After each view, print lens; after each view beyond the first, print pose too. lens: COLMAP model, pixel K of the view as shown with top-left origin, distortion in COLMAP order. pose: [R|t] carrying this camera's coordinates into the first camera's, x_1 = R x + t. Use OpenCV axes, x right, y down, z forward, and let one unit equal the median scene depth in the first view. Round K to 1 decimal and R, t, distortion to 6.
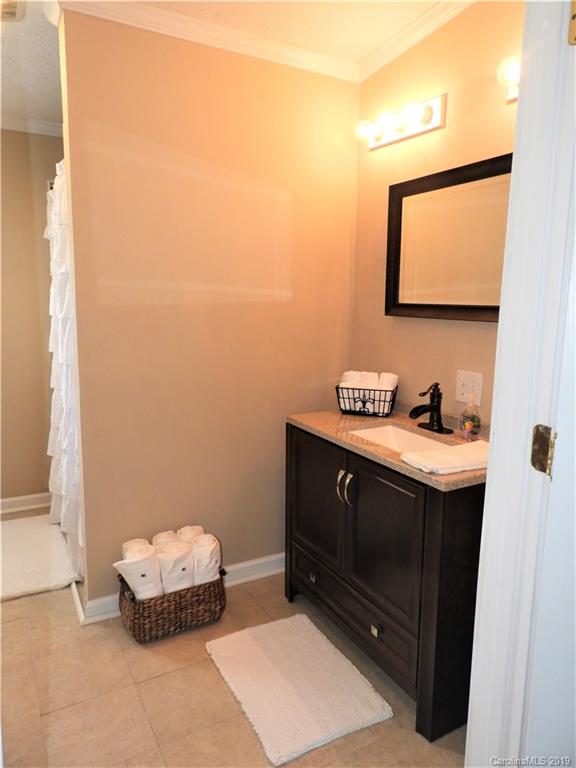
lens RADIAL K [[539.5, 0, 287.4], [0, 539.5, 382.6], [0, 0, 1]] dist [-0.005741, 0.007287]
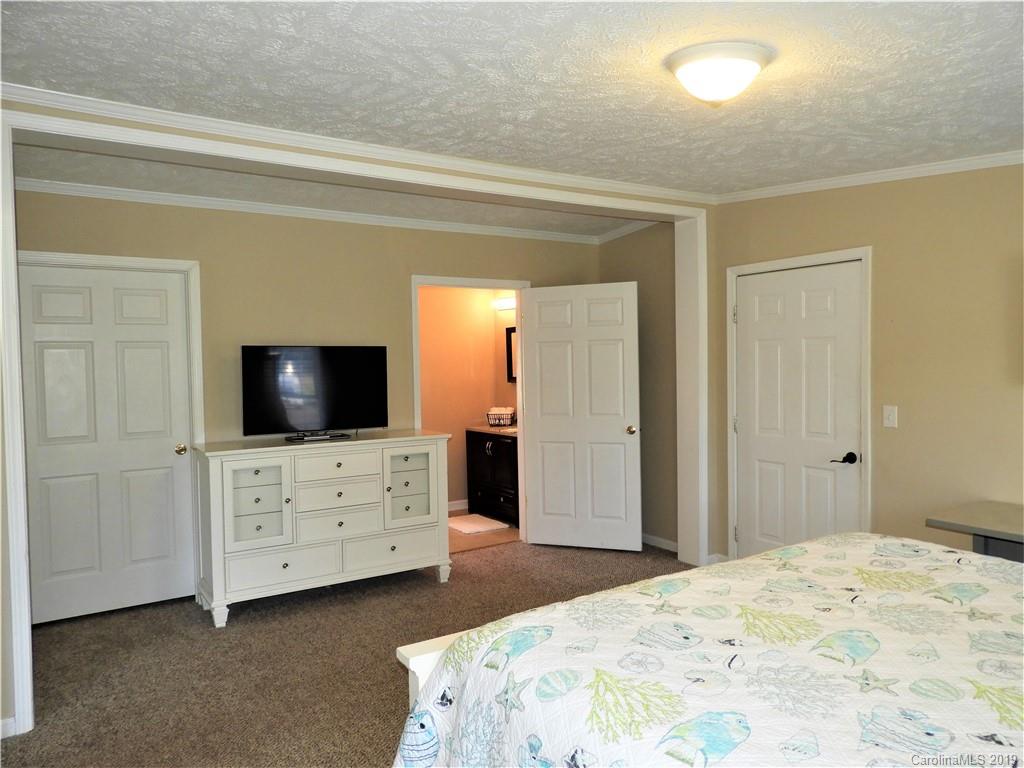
lens RADIAL K [[719.3, 0, 511.6], [0, 719.3, 384.8], [0, 0, 1]] dist [-0.005741, 0.007287]
pose [[0.997095, -0.036943, 0.066612, -0.004657], [0.045579, 0.990045, -0.133169, 0.296758], [-0.061029, 0.135818, 0.988852, -2.042695]]
